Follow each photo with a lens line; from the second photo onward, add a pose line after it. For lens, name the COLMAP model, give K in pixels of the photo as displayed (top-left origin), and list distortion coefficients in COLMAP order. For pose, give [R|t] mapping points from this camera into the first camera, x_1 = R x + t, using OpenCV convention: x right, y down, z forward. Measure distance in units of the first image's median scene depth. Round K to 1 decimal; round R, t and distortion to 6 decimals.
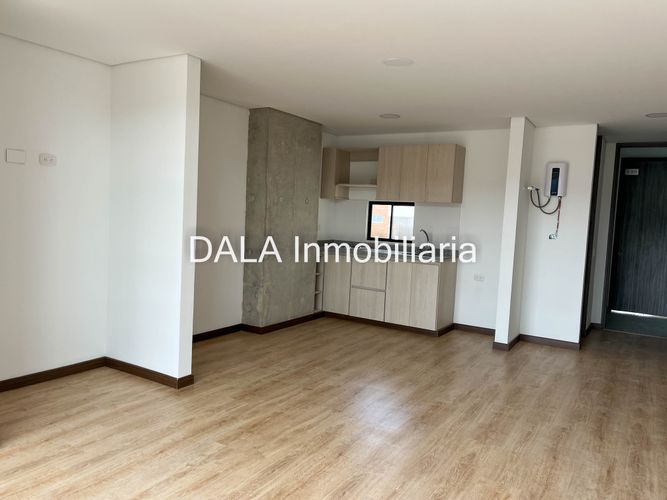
lens RADIAL K [[502.1, 0, 336.4], [0, 502.1, 251.0], [0, 0, 1]] dist [0.070012, -0.101744]
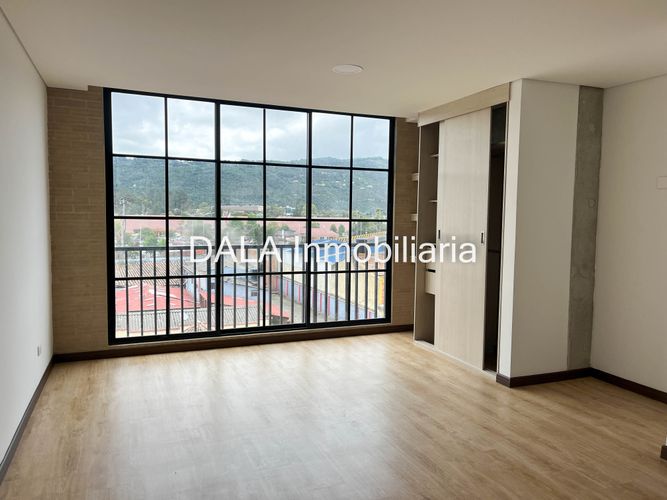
lens RADIAL K [[497.2, 0, 338.7], [0, 497.2, 247.4], [0, 0, 1]] dist [0.062534, -0.092003]
pose [[-0.580241, -0.005983, -0.814423, 0.594632], [-0.105146, 0.992155, 0.067623, -0.046365], [0.807629, 0.124871, -0.576318, 0.993697]]
